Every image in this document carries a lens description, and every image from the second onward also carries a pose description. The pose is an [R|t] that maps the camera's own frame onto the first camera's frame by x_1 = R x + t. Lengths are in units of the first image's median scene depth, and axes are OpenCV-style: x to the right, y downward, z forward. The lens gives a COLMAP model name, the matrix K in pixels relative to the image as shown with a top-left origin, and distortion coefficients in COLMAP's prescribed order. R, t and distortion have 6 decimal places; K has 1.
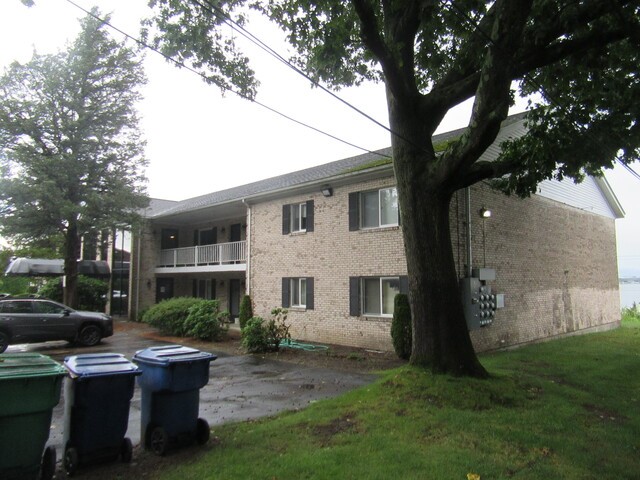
lens RADIAL K [[466.4, 0, 315.8], [0, 466.4, 246.9], [0, 0, 1]] dist [-0.033737, 0.037793]
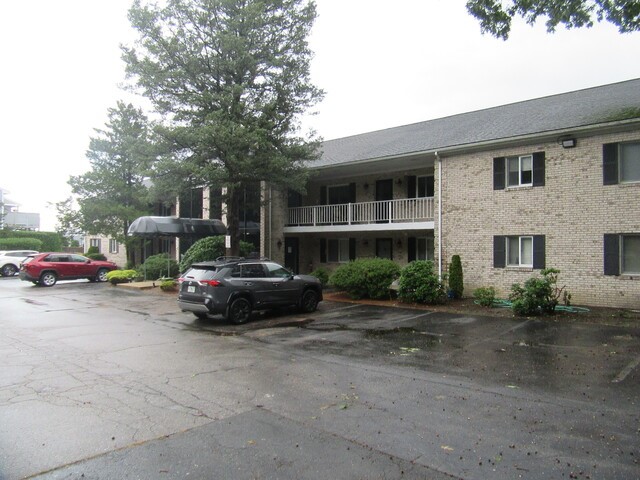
lens RADIAL K [[466.4, 0, 315.8], [0, 466.4, 246.9], [0, 0, 1]] dist [-0.033737, 0.037793]
pose [[0.995975, -0.005625, 0.089460, -0.512461], [-0.001458, 0.996880, 0.078914, 0.015016], [-0.089625, -0.078726, 0.992859, 0.106154]]
